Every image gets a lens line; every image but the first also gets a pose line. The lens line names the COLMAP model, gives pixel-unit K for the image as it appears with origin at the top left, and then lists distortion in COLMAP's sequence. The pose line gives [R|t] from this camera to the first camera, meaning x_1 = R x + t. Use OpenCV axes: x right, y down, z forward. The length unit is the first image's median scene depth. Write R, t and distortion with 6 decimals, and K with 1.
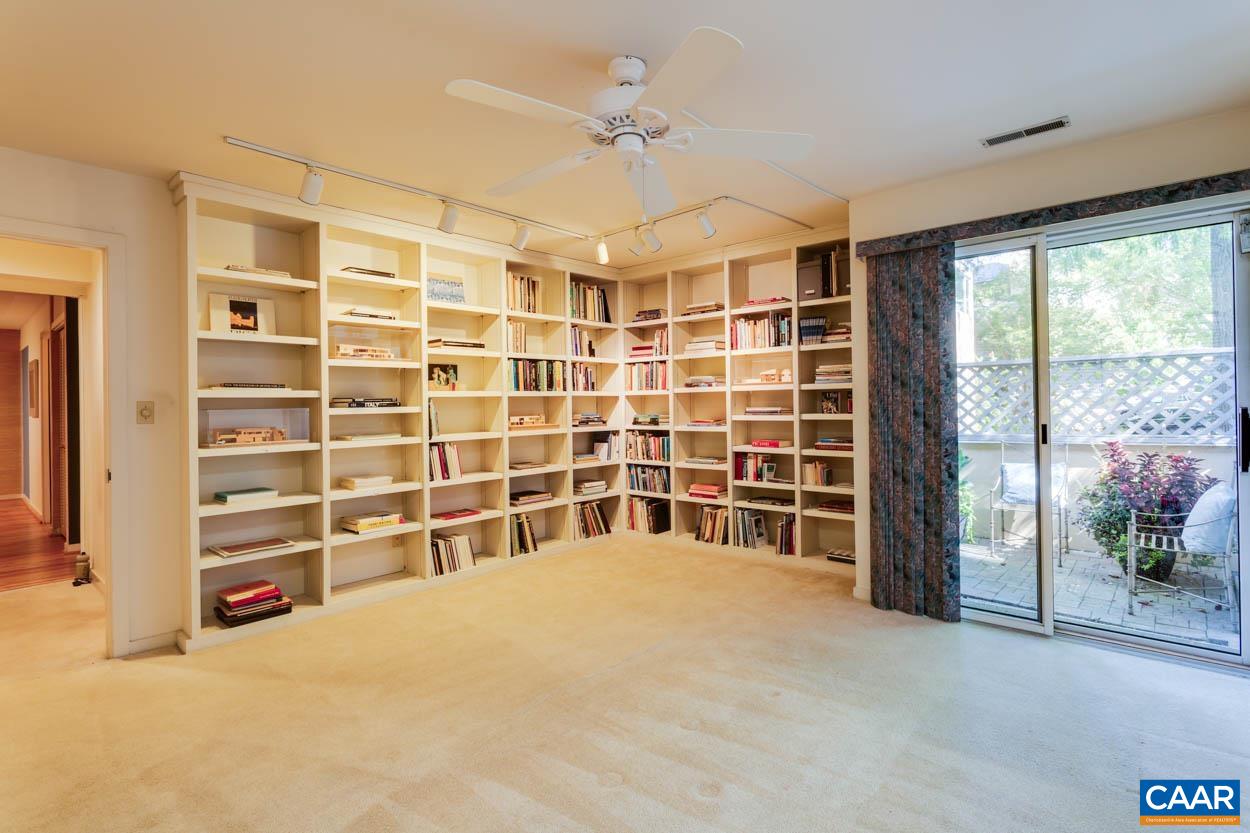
lens RADIAL K [[607.0, 0, 625.0], [0, 607.0, 416.5], [0, 0, 1]] dist [0.002852, 0.000327]
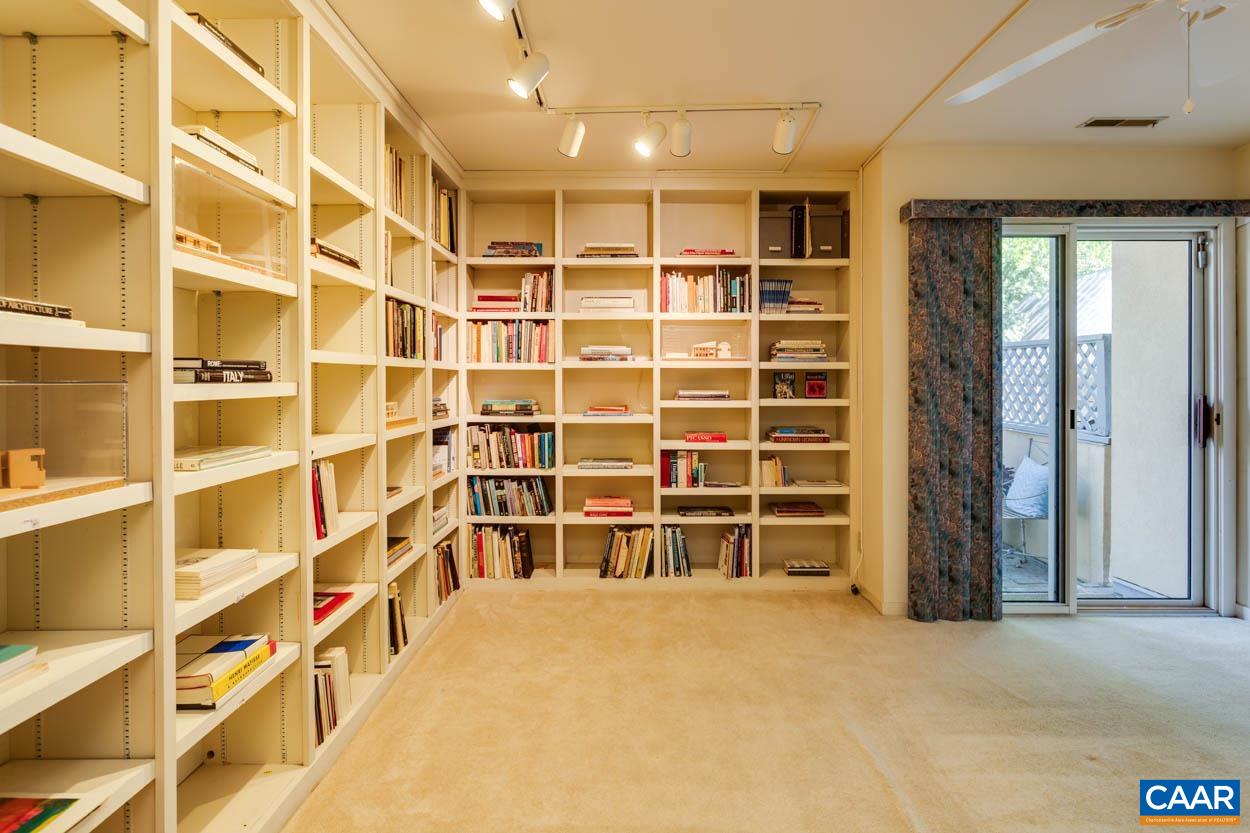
lens RADIAL K [[706.2, 0, 625.4], [0, 706.2, 397.4], [0, 0, 1]] dist [-0.000923, 0.001656]
pose [[0.749021, 0.001144, 0.662545, -0.431500], [0.001164, 0.999995, -0.003043, -0.003408], [-0.662545, 0.003050, 0.749016, 0.389829]]
